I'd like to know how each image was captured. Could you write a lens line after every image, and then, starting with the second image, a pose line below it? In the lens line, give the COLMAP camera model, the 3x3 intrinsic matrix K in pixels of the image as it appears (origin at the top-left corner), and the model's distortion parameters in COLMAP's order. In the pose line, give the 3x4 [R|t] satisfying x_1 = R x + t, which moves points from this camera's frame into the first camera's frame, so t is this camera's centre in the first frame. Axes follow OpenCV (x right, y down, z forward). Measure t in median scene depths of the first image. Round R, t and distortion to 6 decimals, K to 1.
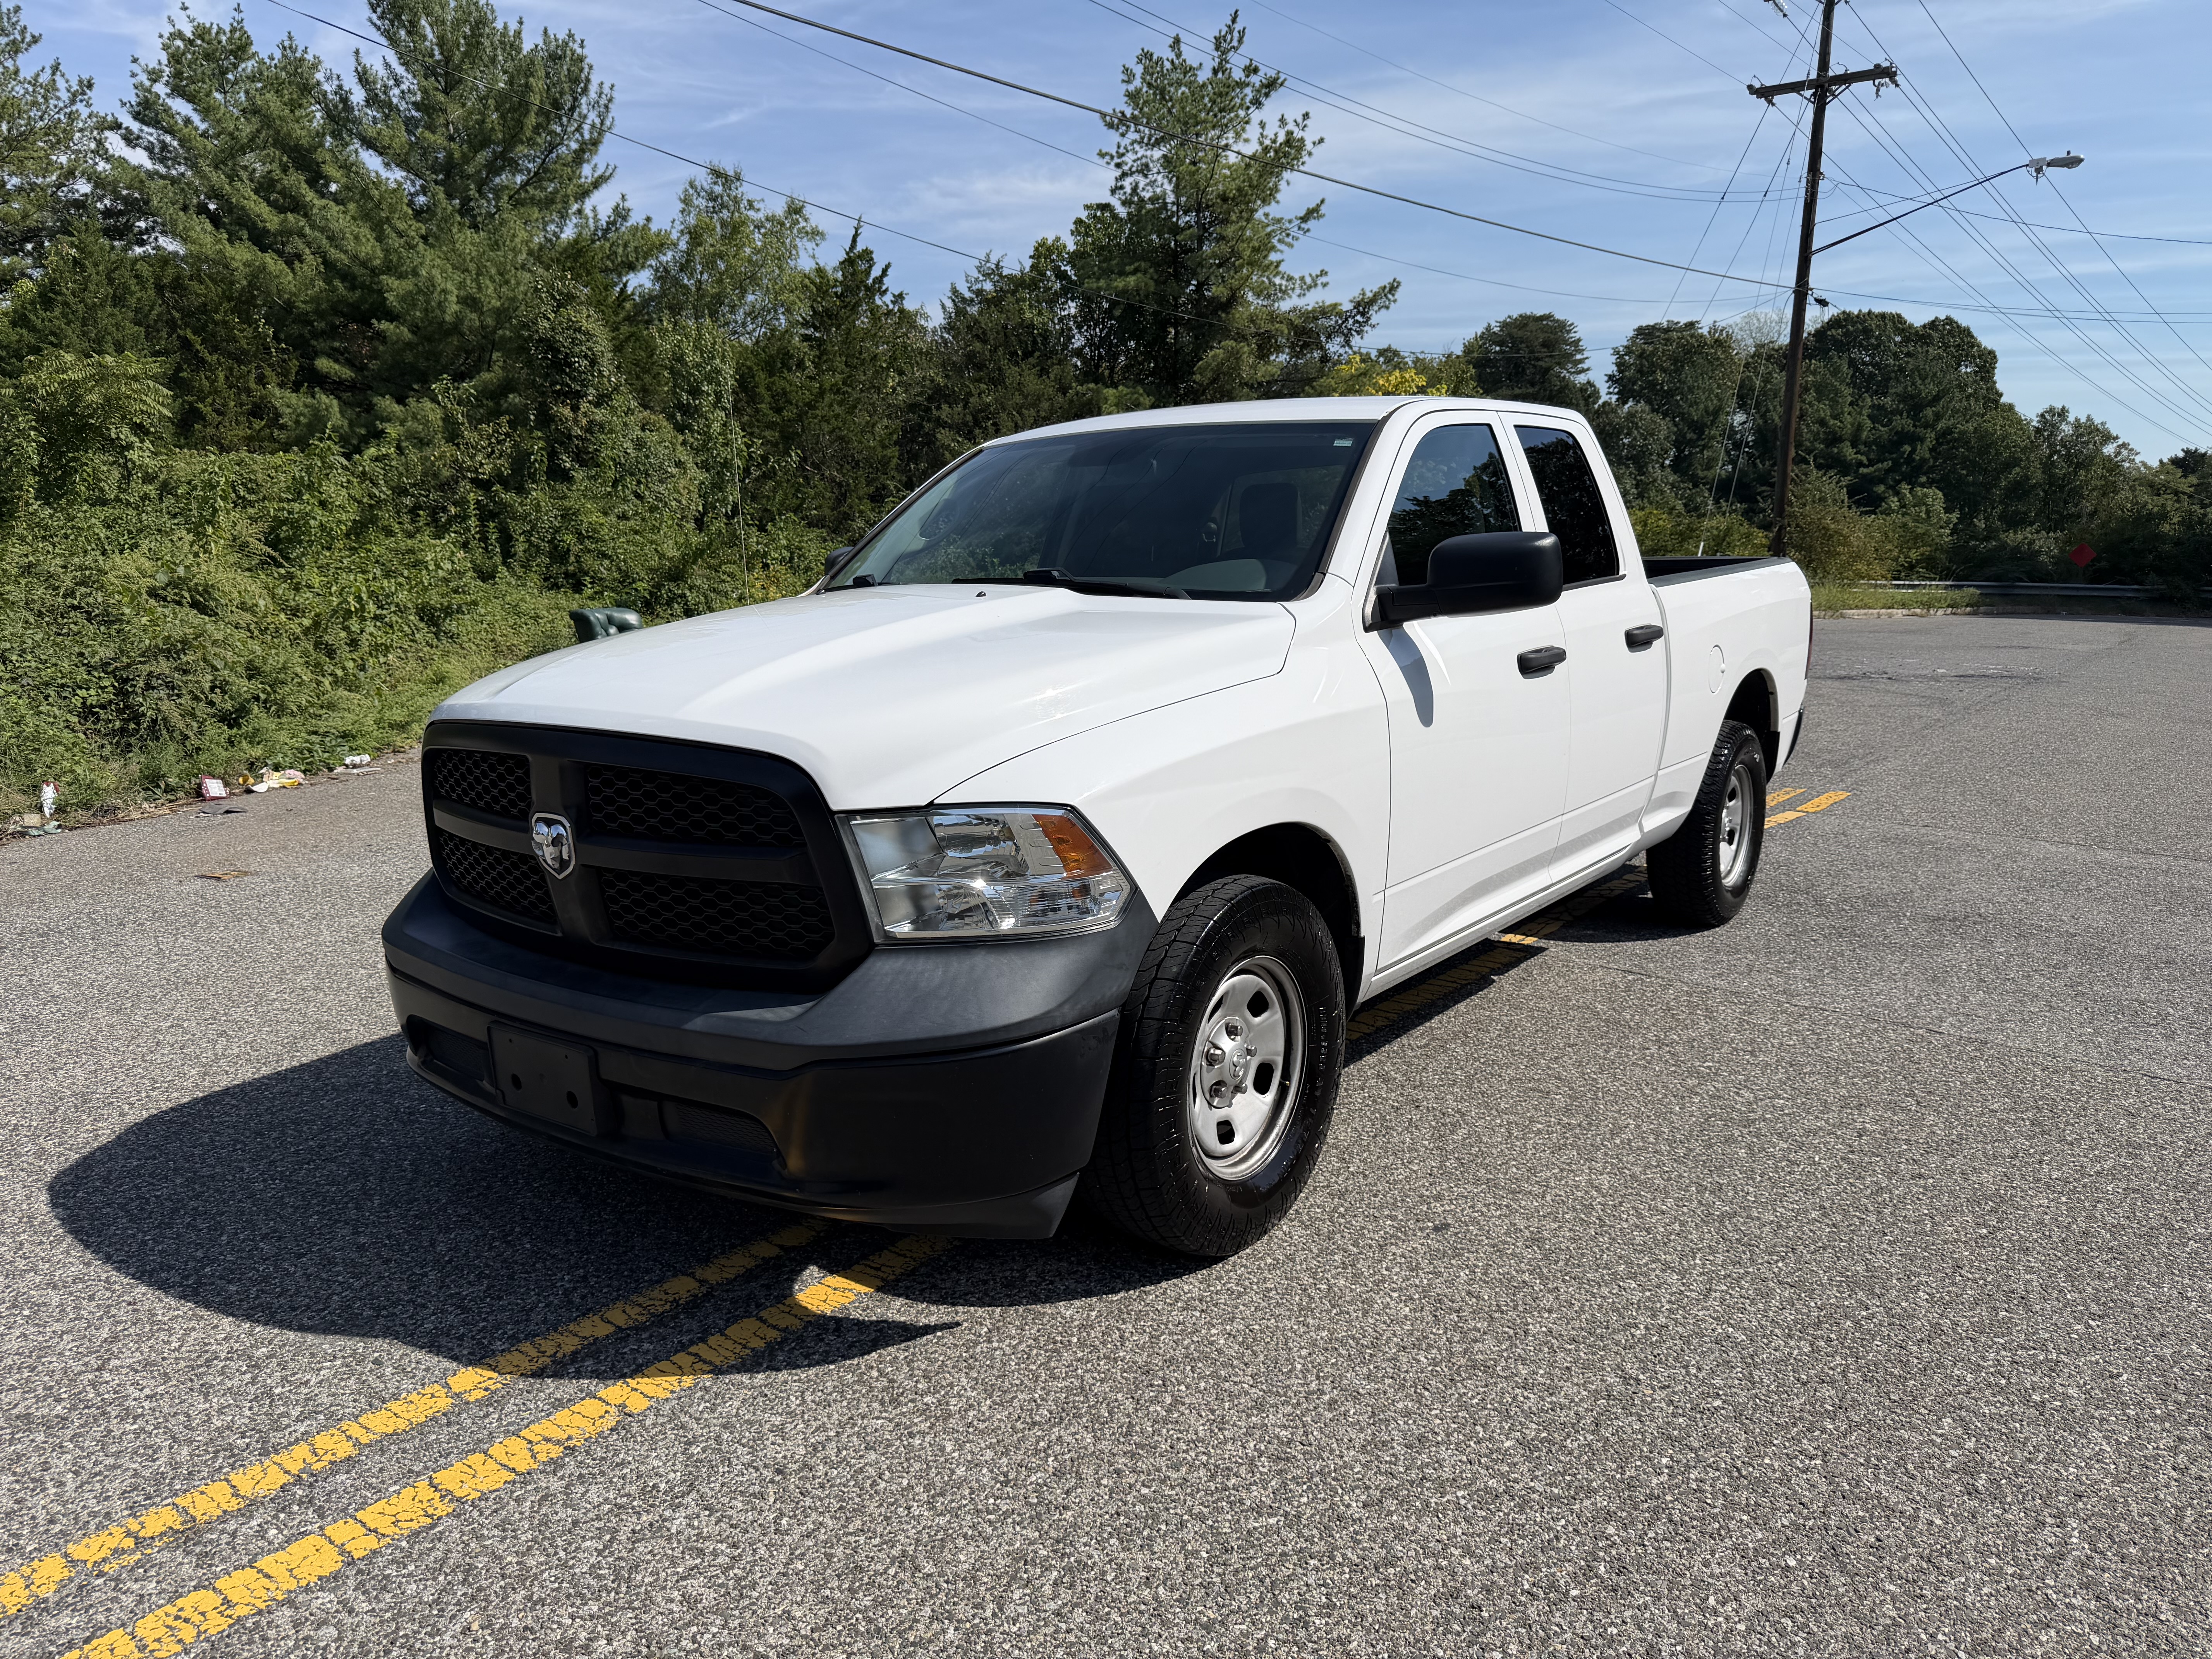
lens RADIAL K [[1571.5, 0, 1111.4], [0, 1571.5, 839.9], [0, 0, 1]] dist [-0.005012, -0.009382]
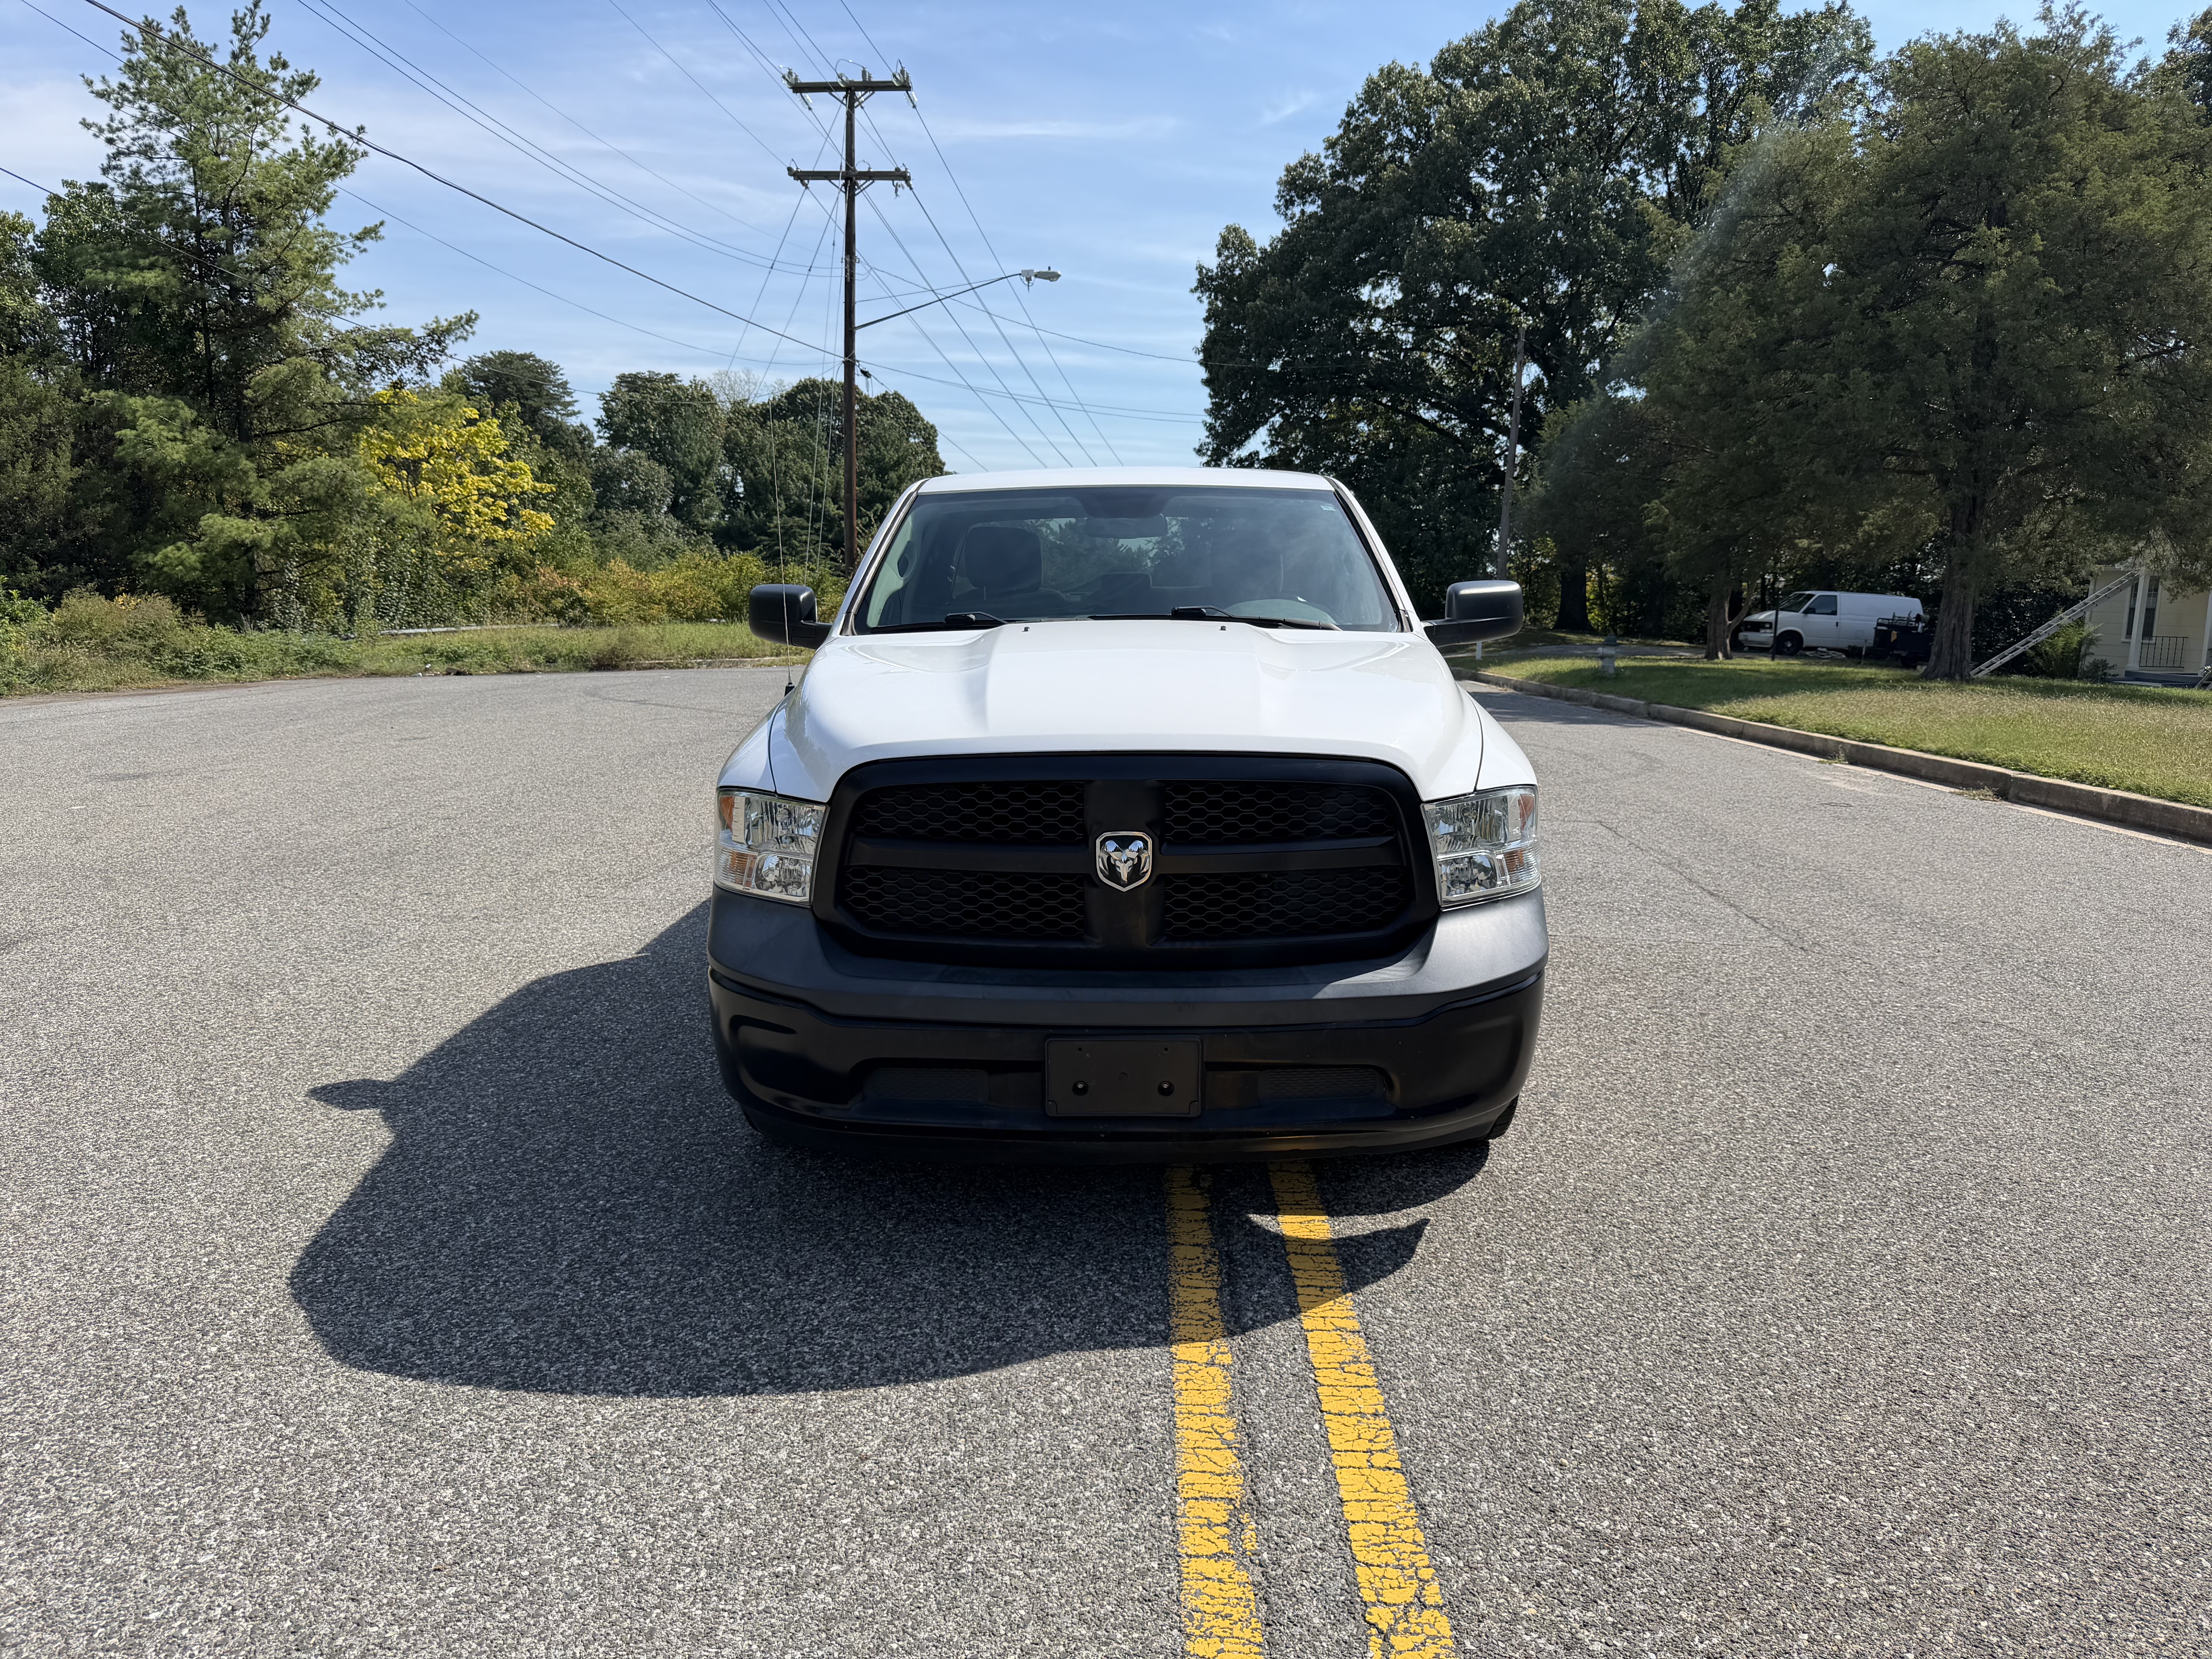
lens RADIAL K [[1565.7, 0, 1099.1], [0, 1565.7, 836.0], [0, 0, 1]] dist [0.047829, -0.080306]
pose [[0.811054, -0.078832, 0.579636, -0.087266], [0.095743, 0.995405, 0.001410, -0.001482], [-0.577083, 0.054353, 0.814875, 0.011176]]
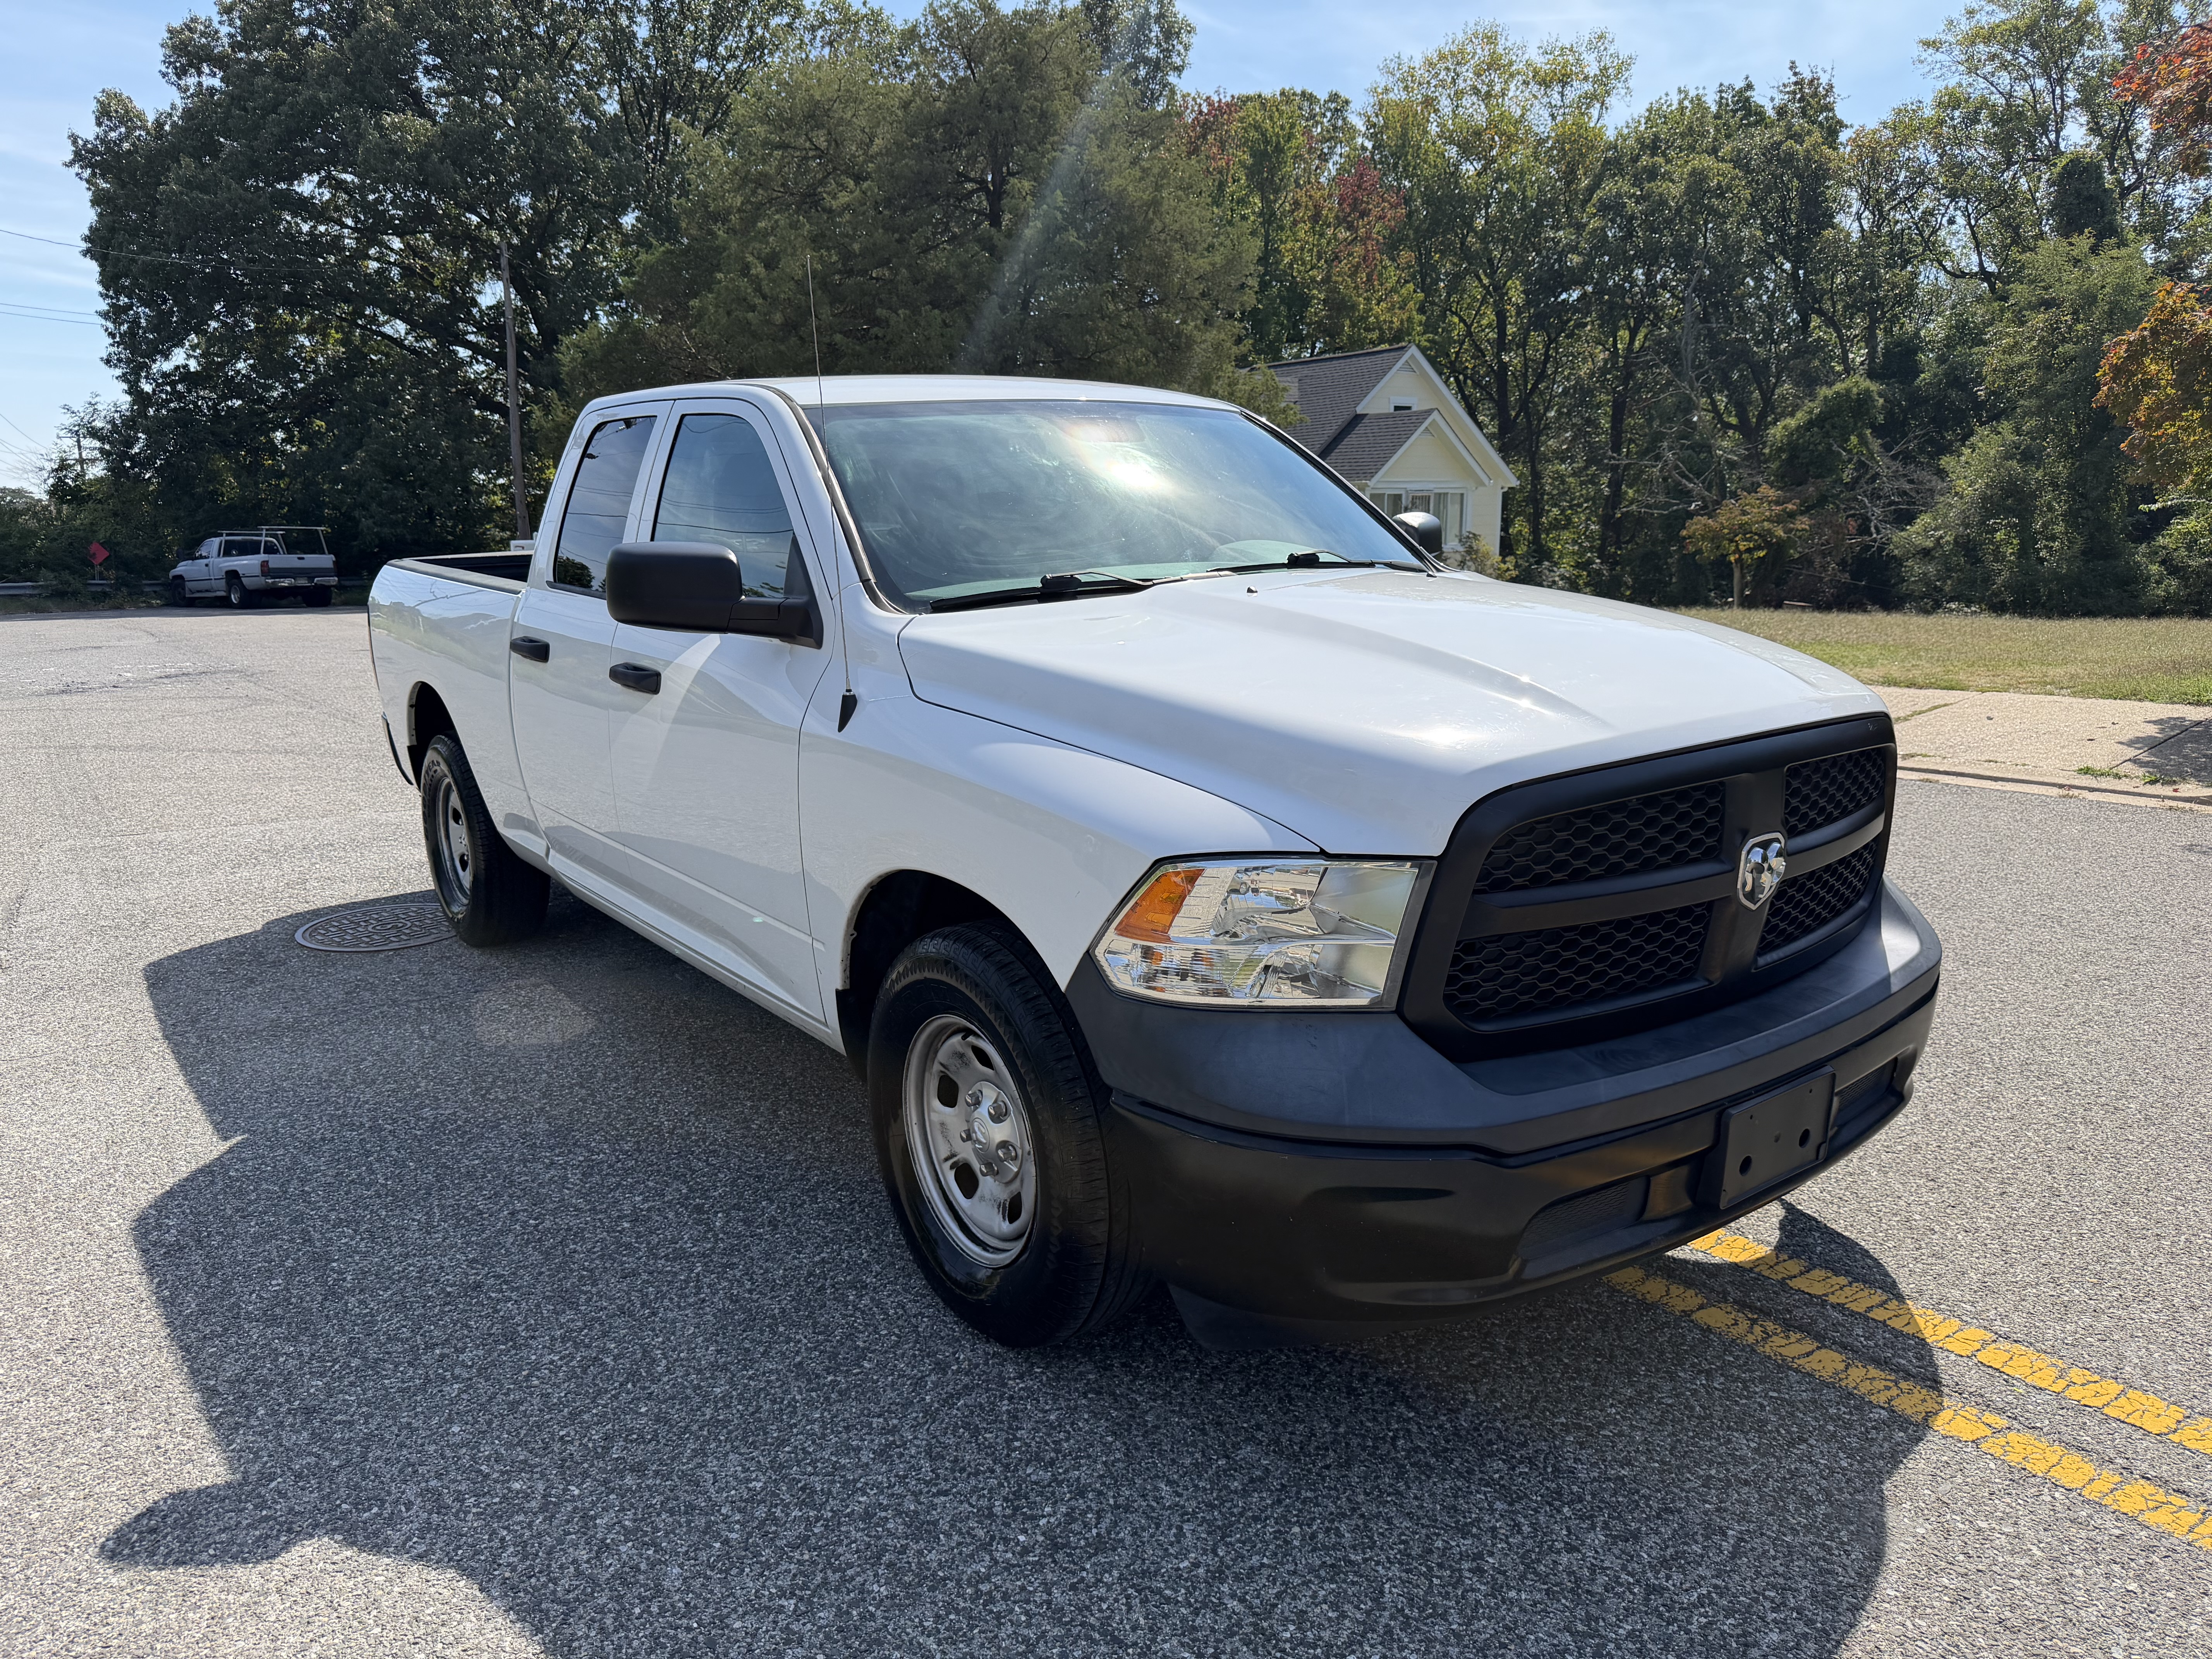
lens RADIAL K [[1571.5, 0, 1111.4], [0, 1571.5, 839.9], [0, 0, 1]] dist [-0.005012, -0.009382]
pose [[0.290346, -0.194161, 0.937017, -0.111400], [0.191714, 0.971149, 0.141828, -0.018126], [-0.937520, 0.138460, 0.319193, 0.092757]]
